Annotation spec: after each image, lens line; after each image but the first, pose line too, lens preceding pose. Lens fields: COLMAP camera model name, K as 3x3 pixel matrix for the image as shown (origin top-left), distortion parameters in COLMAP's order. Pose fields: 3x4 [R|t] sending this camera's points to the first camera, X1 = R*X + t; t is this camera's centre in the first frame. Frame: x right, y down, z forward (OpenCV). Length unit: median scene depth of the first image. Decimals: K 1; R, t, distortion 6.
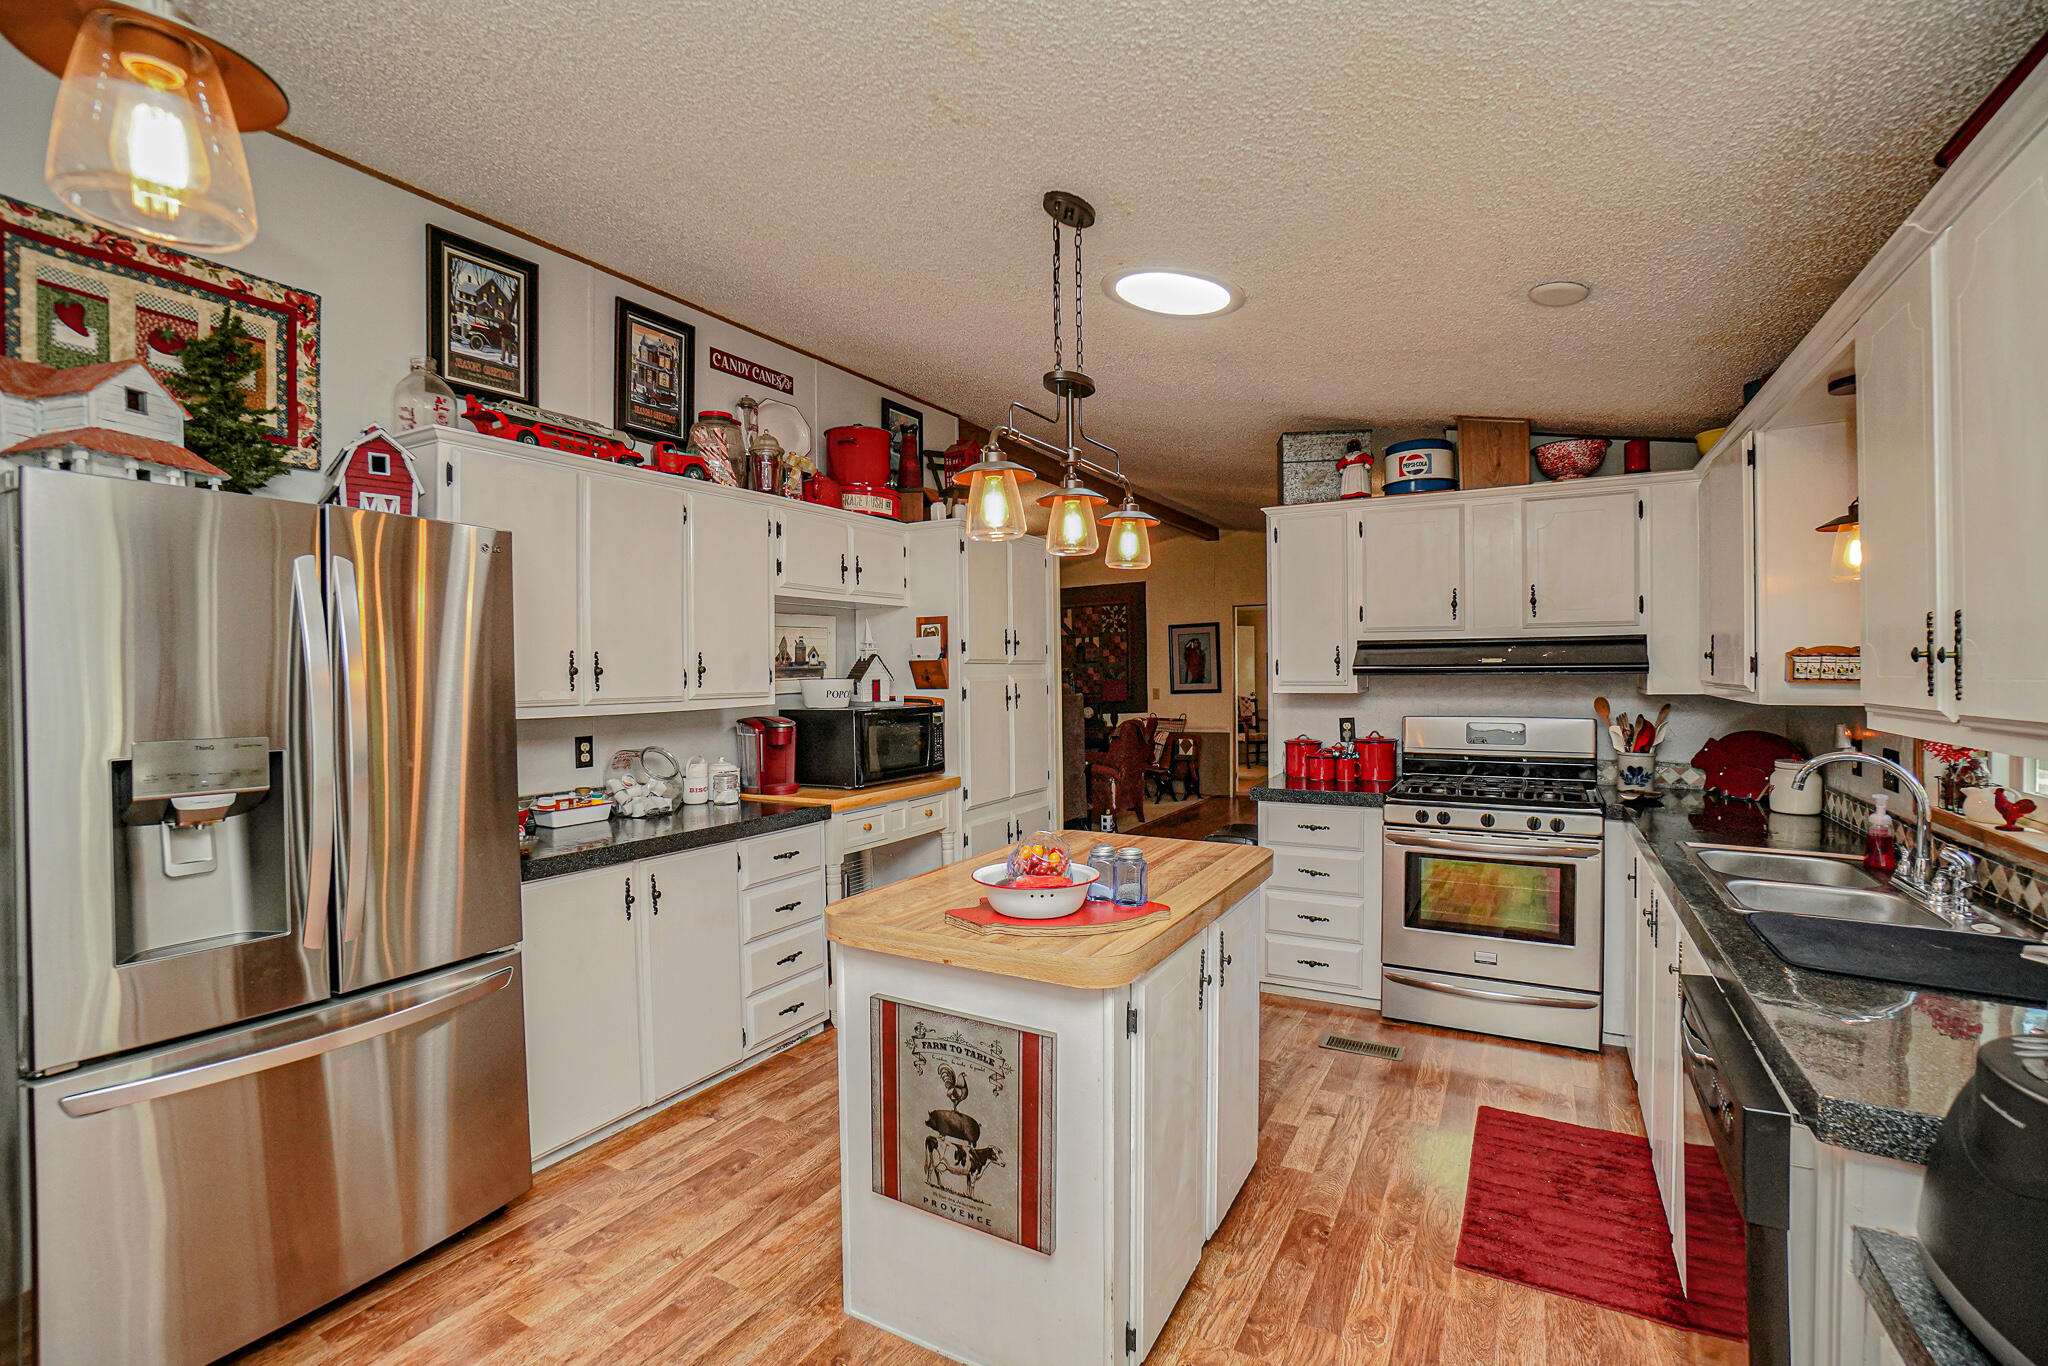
lens RADIAL K [[929.4, 0, 1023.3], [0, 929.4, 680.0], [0, 0, 1]] dist [-0.000223, -0.000003]
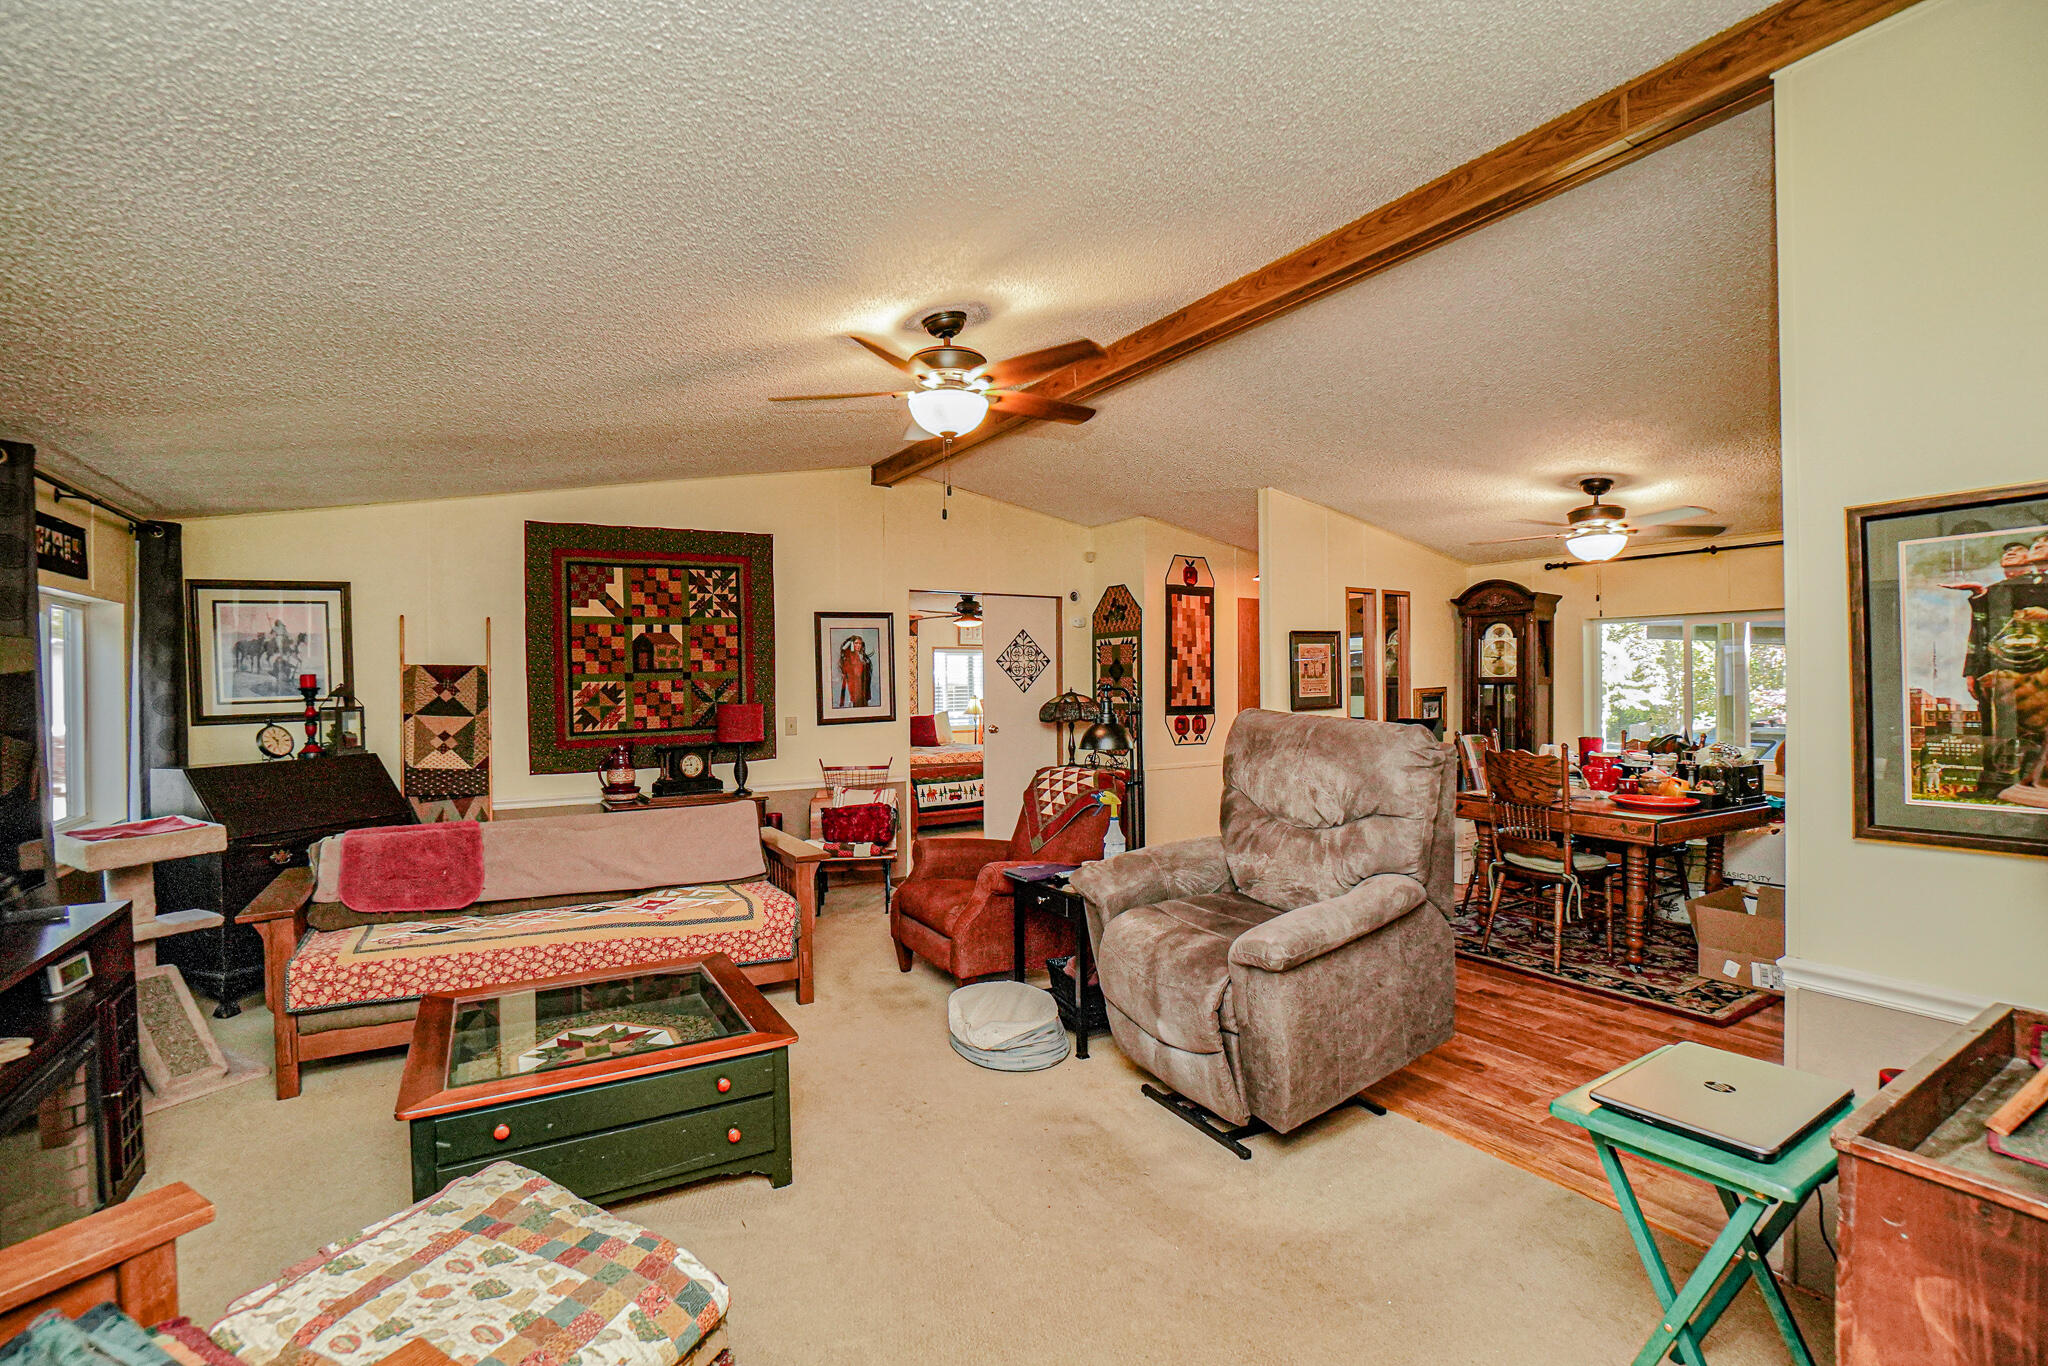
lens RADIAL K [[929.4, 0, 1023.3], [0, 929.4, 688.9], [0, 0, 1]] dist [-0.000223, -0.000003]
pose [[0.505984, -0.000971, 0.862542, -0.286442], [0.006587, 0.999975, -0.002738, -0.006026], [-0.862518, 0.007067, 0.505977, 0.557874]]
